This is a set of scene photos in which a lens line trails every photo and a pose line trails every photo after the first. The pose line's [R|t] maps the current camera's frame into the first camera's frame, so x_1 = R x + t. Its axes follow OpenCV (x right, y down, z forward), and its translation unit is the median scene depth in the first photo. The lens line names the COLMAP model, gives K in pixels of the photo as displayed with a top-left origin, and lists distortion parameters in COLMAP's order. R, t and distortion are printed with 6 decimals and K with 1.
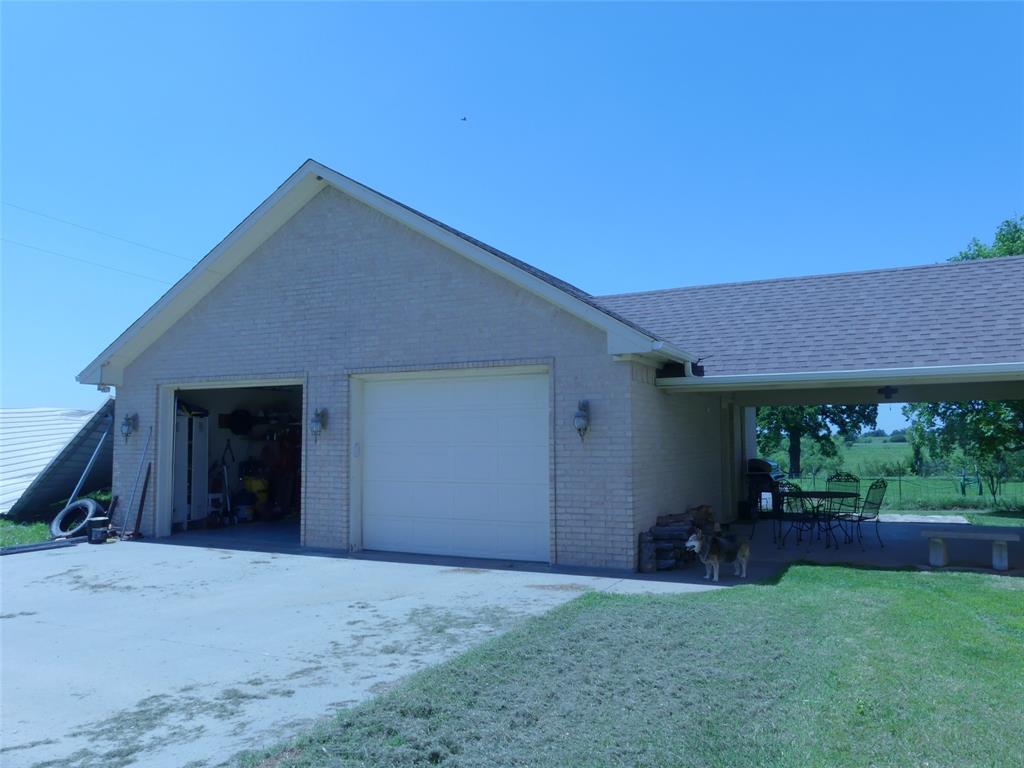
lens RADIAL K [[782.4, 0, 517.3], [0, 782.4, 391.7], [0, 0, 1]] dist [-0.021582, 0.029794]
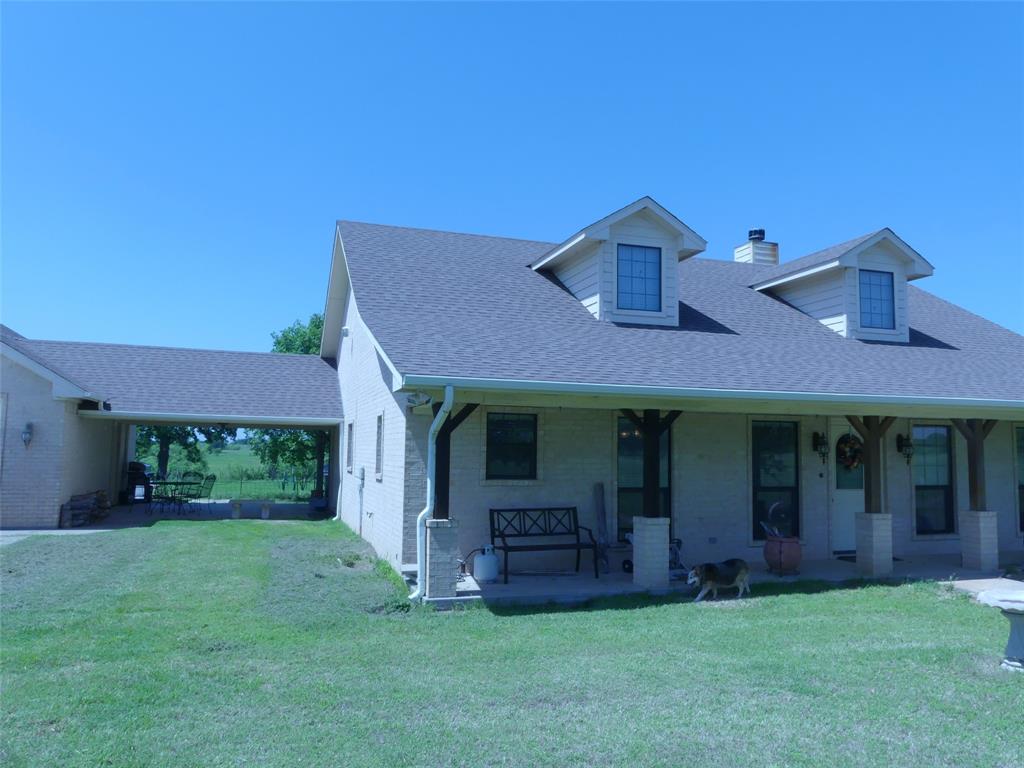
lens RADIAL K [[782.4, 0, 518.9], [0, 782.4, 392.0], [0, 0, 1]] dist [-0.021582, 0.029794]
pose [[0.719666, 0.077930, 0.689933, -0.212484], [-0.072818, 0.996673, -0.036622, -0.046681], [-0.690492, -0.023884, 0.722946, -0.597445]]
